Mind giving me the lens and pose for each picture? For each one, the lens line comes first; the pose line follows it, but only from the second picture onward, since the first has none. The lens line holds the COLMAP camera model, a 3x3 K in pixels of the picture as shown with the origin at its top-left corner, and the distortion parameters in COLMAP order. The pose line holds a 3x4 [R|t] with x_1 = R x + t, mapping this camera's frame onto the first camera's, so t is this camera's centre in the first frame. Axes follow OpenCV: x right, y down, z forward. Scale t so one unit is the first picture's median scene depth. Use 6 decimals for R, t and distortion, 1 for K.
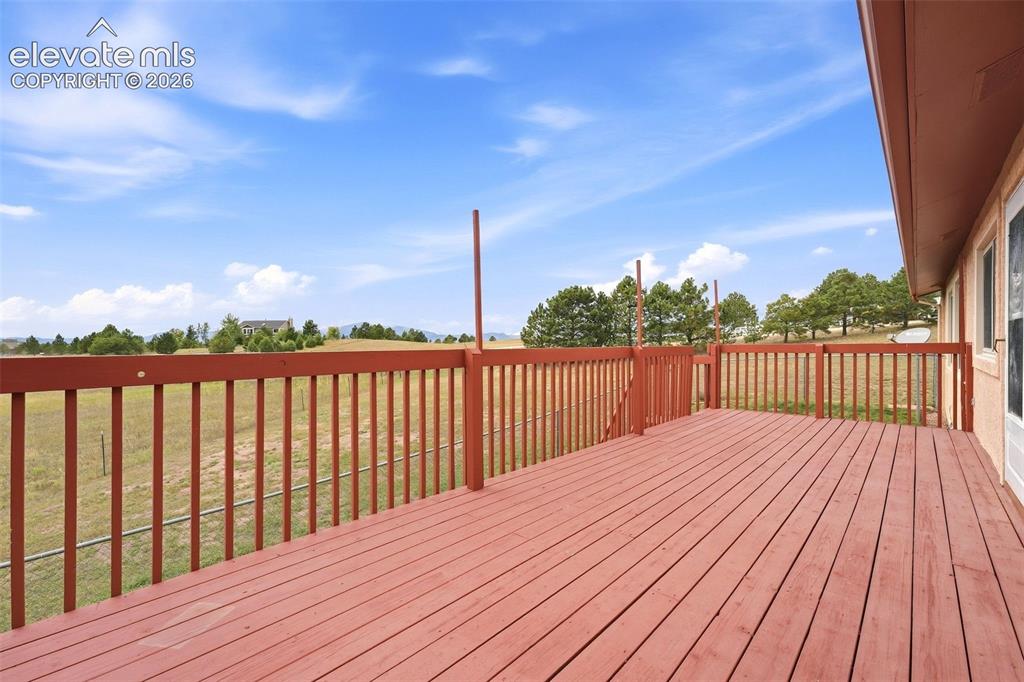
lens RADIAL K [[413.6, 0, 512.0], [0, 413.6, 341.0], [0, 0, 1]] dist [-0.023961, 0.018812]
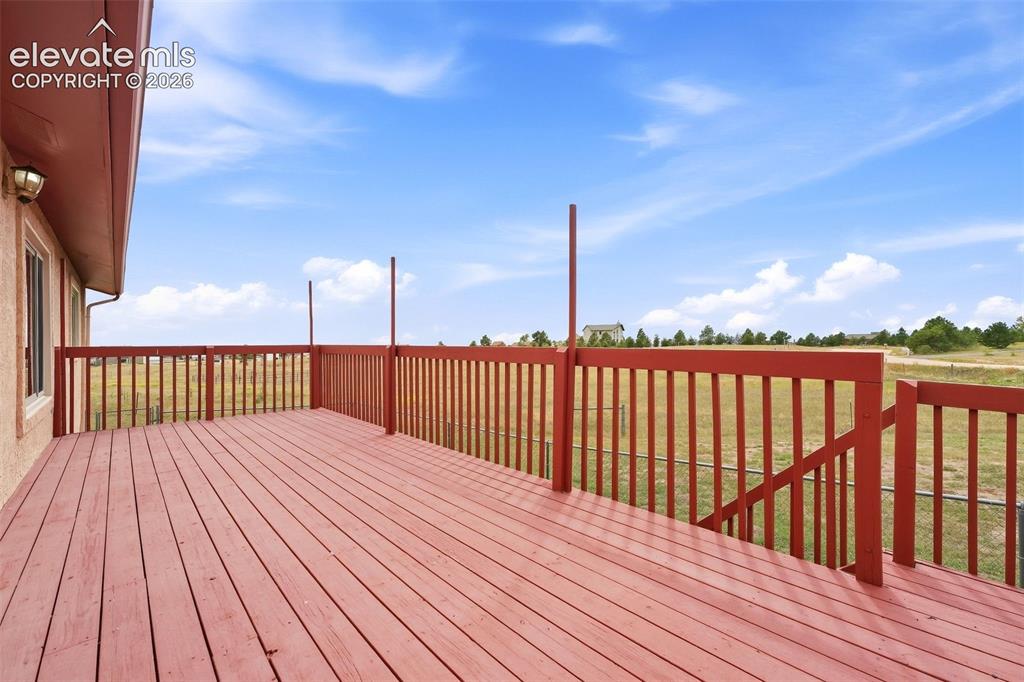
lens RADIAL K [[413.6, 0, 512.0], [0, 413.6, 341.0], [0, 0, 1]] dist [-0.023961, 0.018812]
pose [[-0.019986, 0.010668, -0.999743, 1.181964], [-0.002283, 0.999940, 0.010716, -0.006649], [0.999798, 0.002496, -0.019960, 1.214008]]
